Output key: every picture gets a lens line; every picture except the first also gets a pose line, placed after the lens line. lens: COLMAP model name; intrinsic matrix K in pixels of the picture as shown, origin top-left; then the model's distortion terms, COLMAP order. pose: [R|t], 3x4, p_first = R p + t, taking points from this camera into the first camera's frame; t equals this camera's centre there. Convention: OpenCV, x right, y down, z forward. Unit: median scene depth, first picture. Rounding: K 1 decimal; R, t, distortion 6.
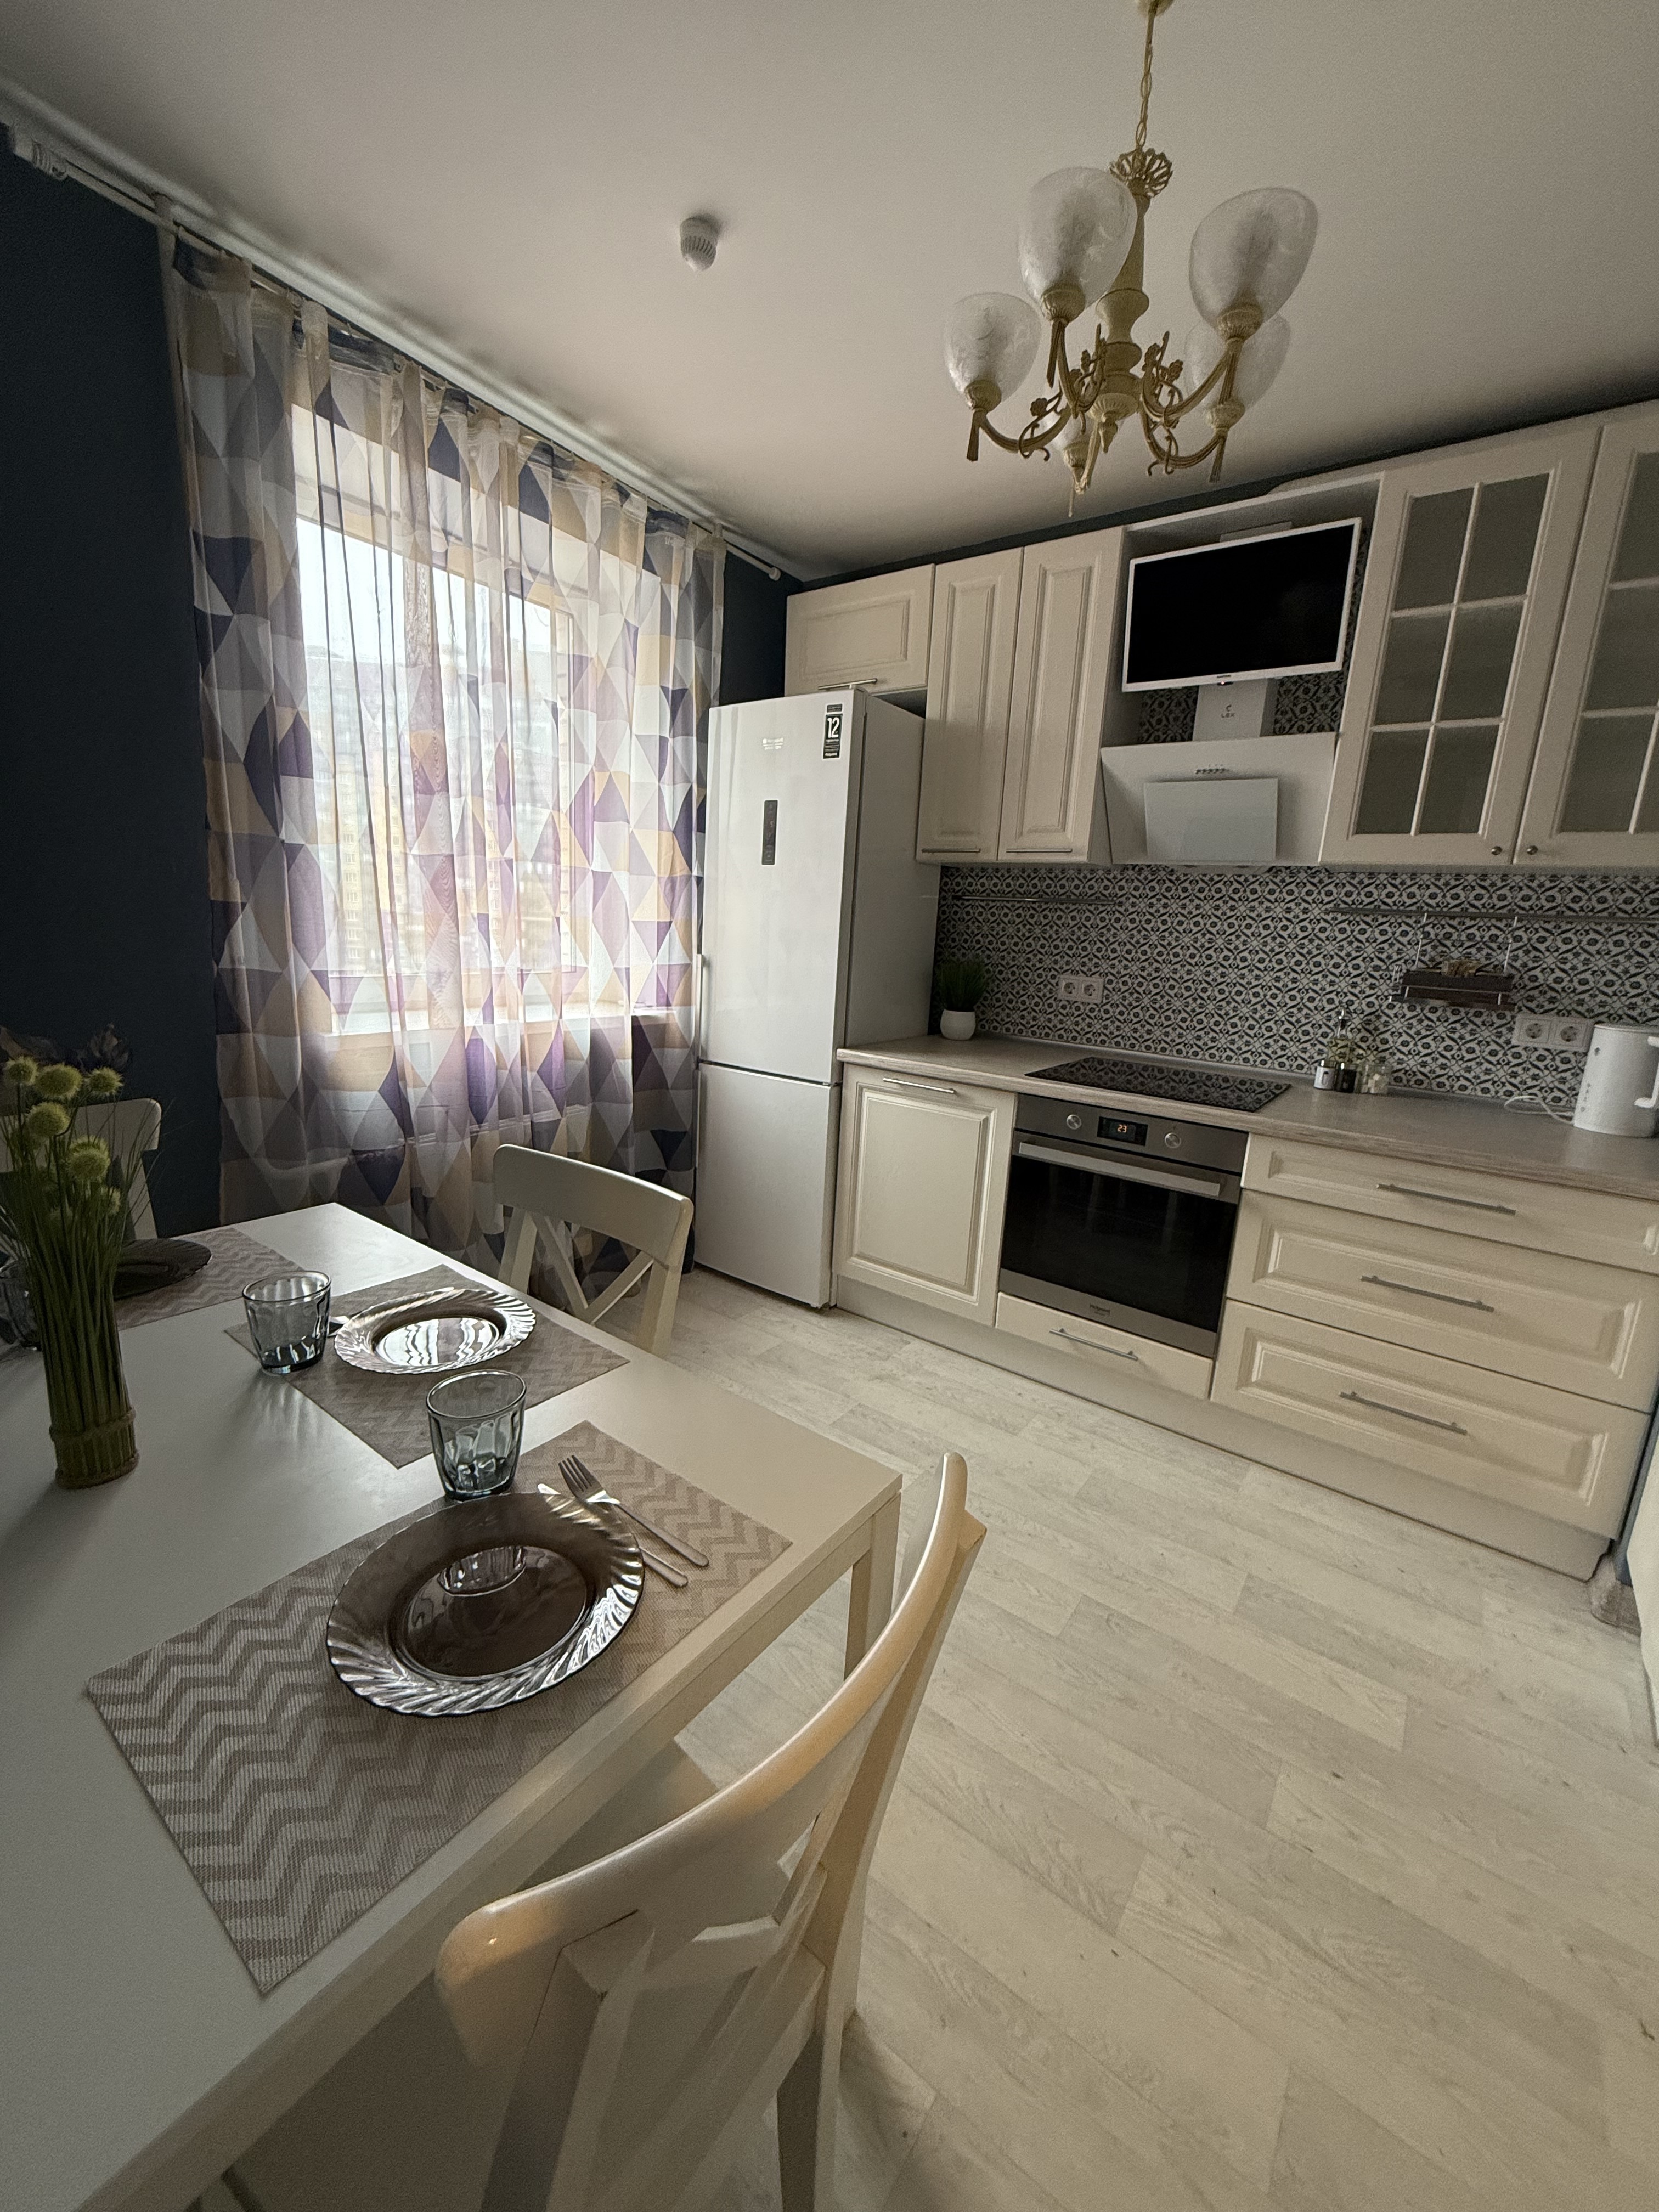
lens RADIAL K [[875.3, 0, 831.8], [0, 875.3, 1105.5], [0, 0, 1]] dist [0.000564, 0.000027]
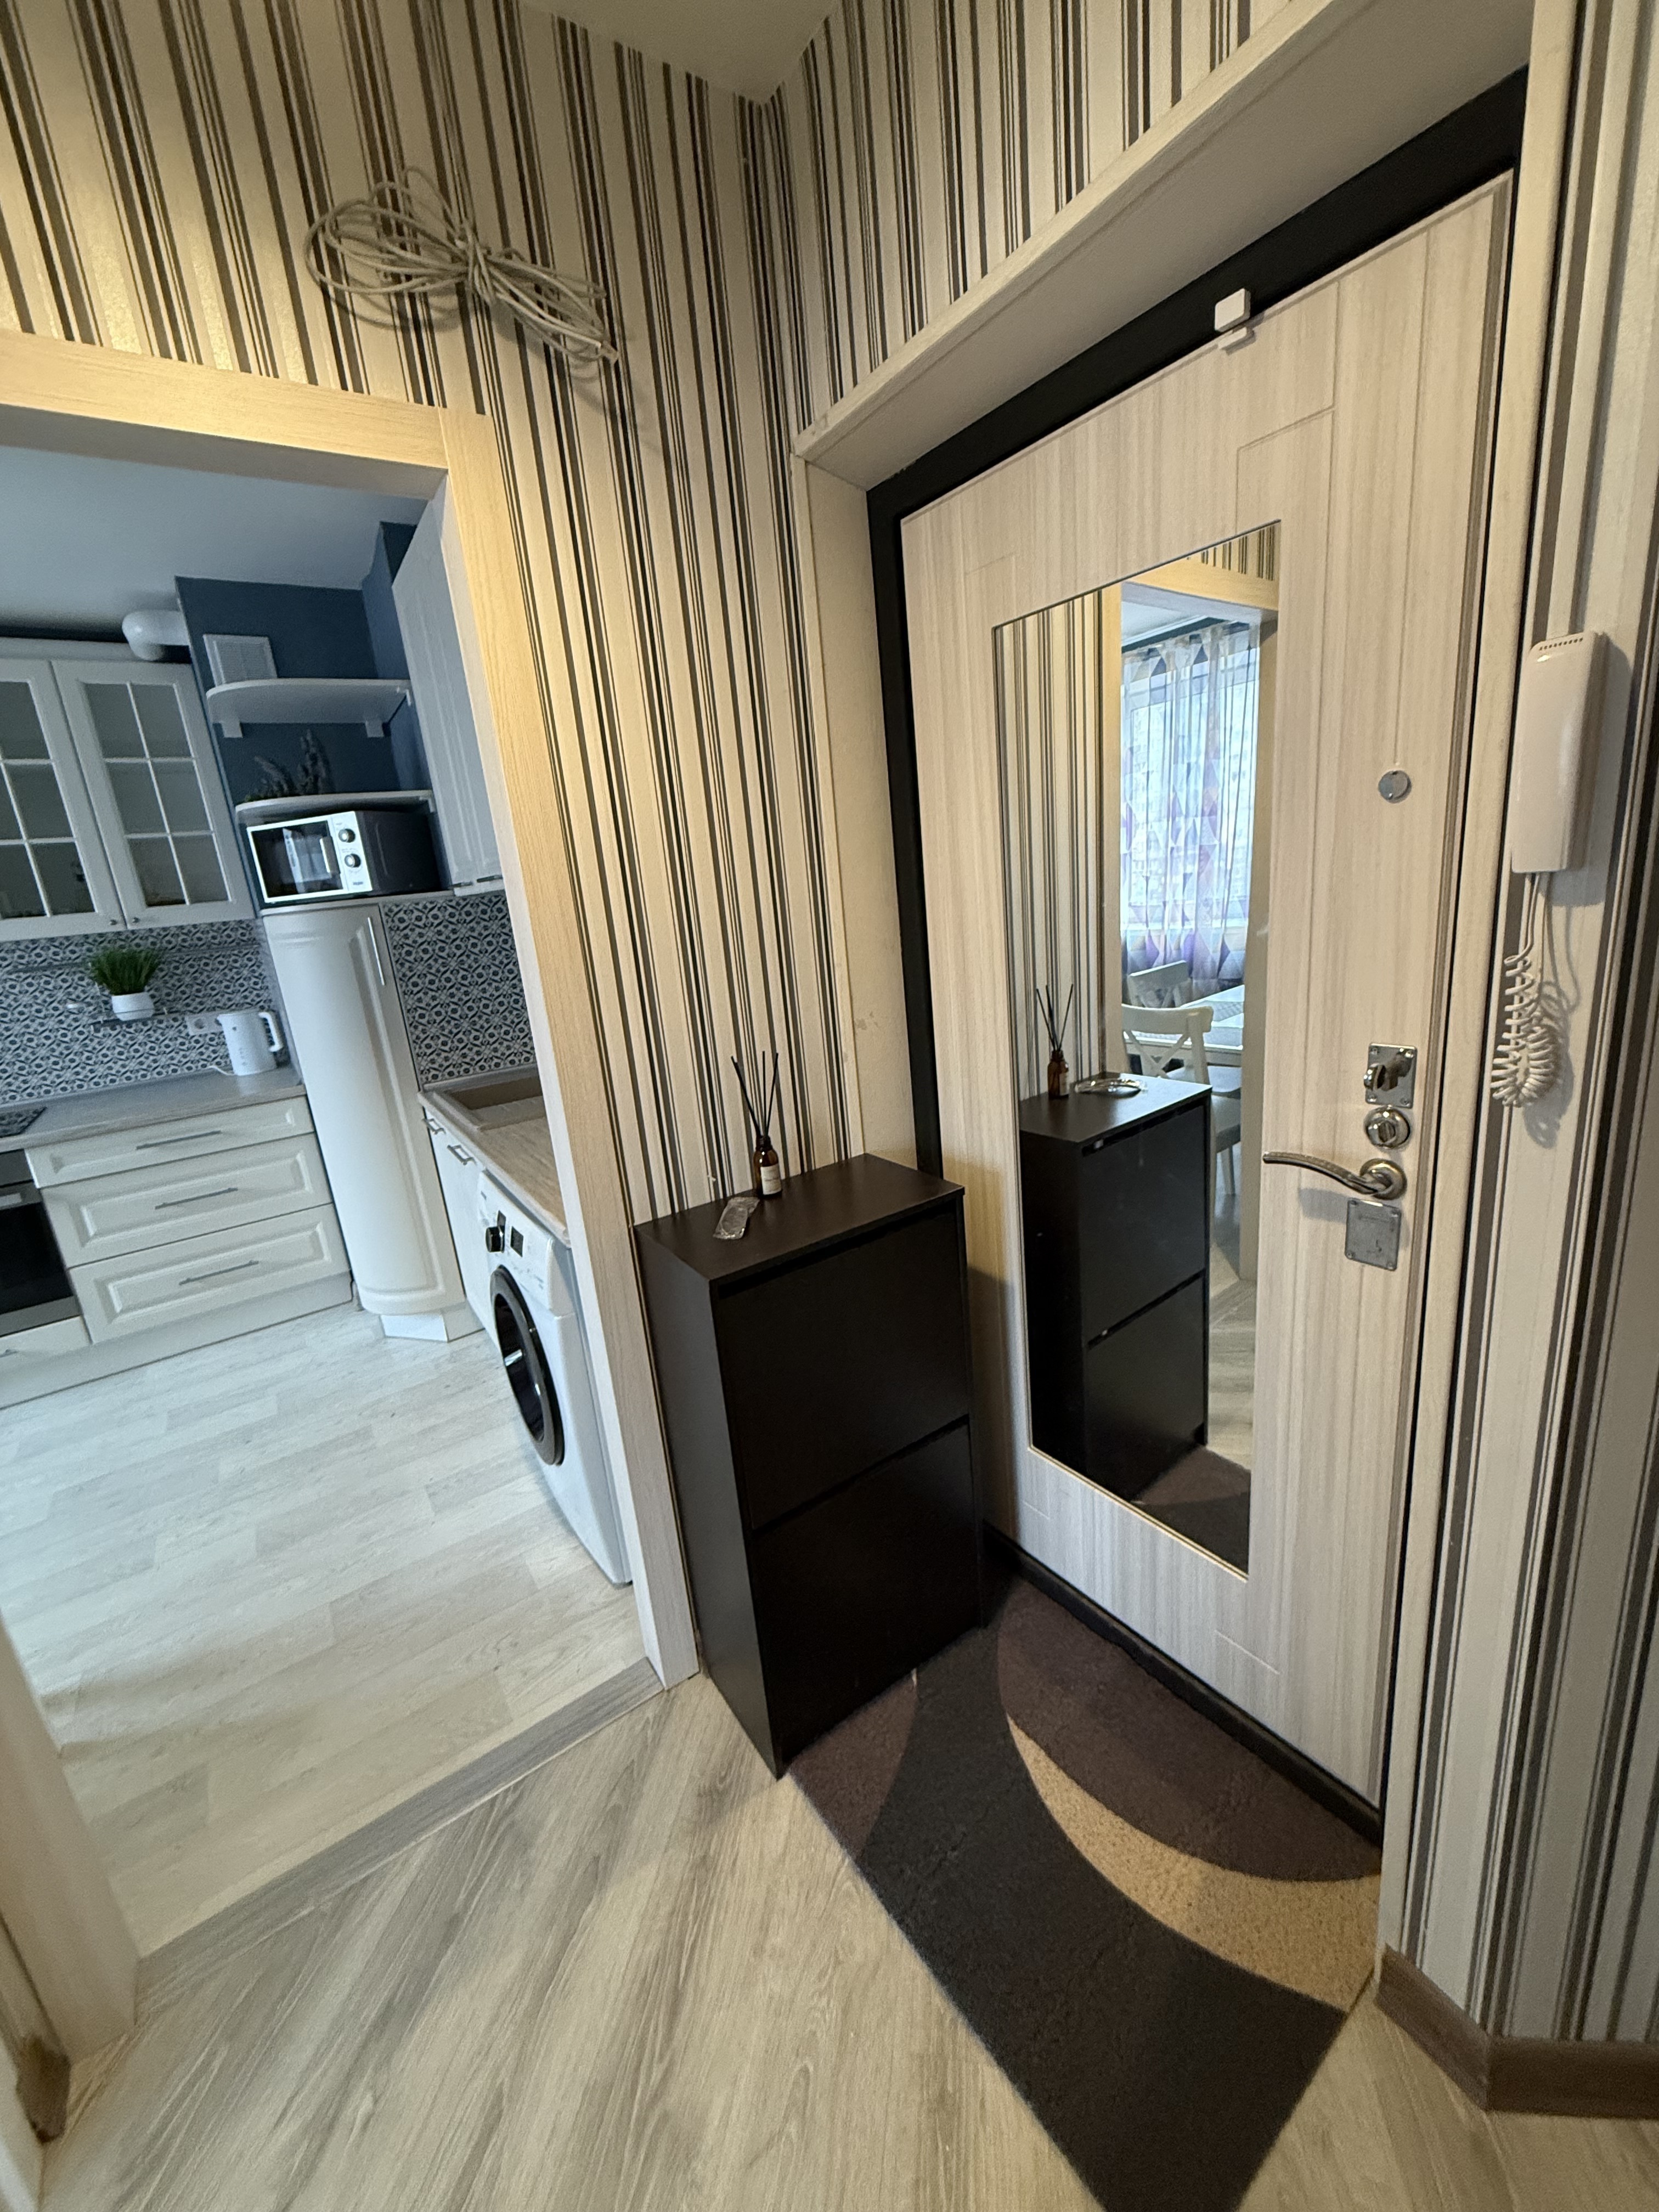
lens RADIAL K [[875.3, 0, 831.8], [0, 875.3, 1105.5], [0, 0, 1]] dist [0.000564, 0.000027]
pose [[0.320759, -0.320953, 0.891124, -0.286441], [0.304476, 0.925841, 0.223861, 0.044435], [-0.896888, 0.199520, 0.394694, -0.624226]]
